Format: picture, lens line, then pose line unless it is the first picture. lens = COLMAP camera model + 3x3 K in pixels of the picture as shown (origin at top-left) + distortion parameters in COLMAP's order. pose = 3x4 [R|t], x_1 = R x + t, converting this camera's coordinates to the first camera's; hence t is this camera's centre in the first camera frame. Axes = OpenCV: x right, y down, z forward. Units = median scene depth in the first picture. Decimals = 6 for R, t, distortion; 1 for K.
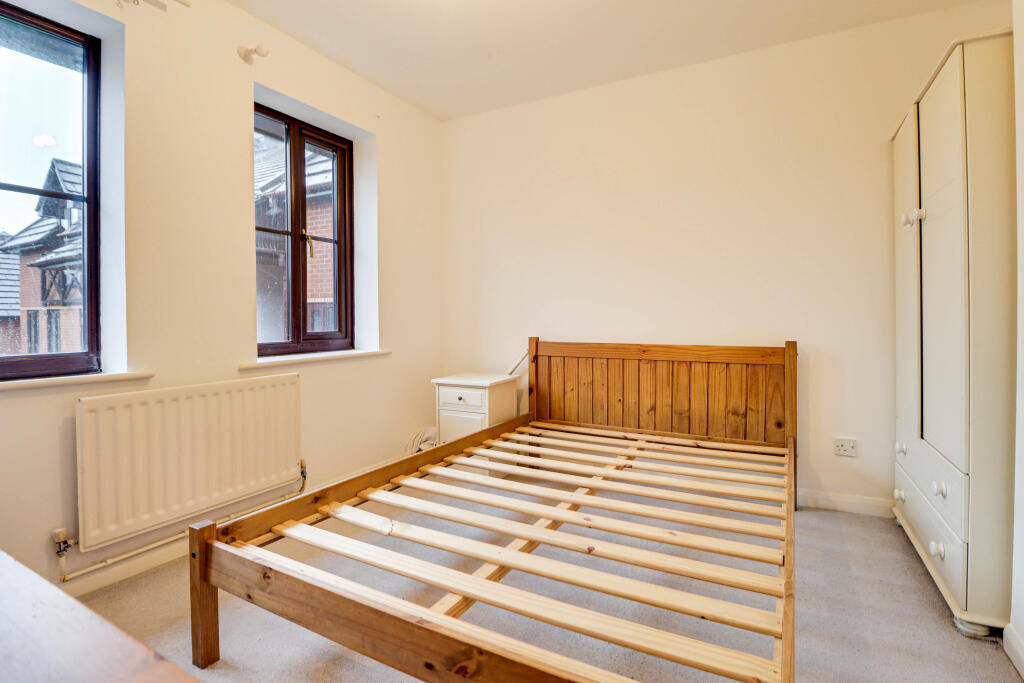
lens RADIAL K [[484.7, 0, 534.2], [0, 484.7, 326.0], [0, 0, 1]] dist [-0.011893, -0.006624]
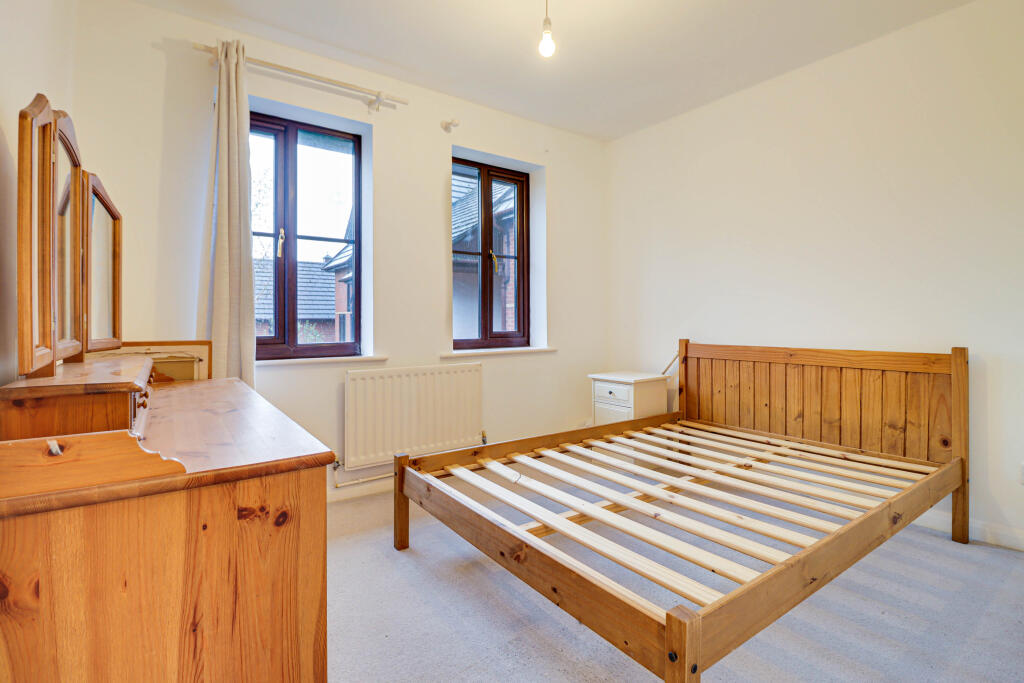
lens RADIAL K [[484.7, 0, 503.8], [0, 484.7, 322.1], [0, 0, 1]] dist [-0.011893, -0.006624]
pose [[0.883557, 0.003067, -0.468314, 0.191294], [-0.009398, 0.999893, -0.011183, 0.003010], [0.468229, 0.014282, 0.883492, -0.130094]]
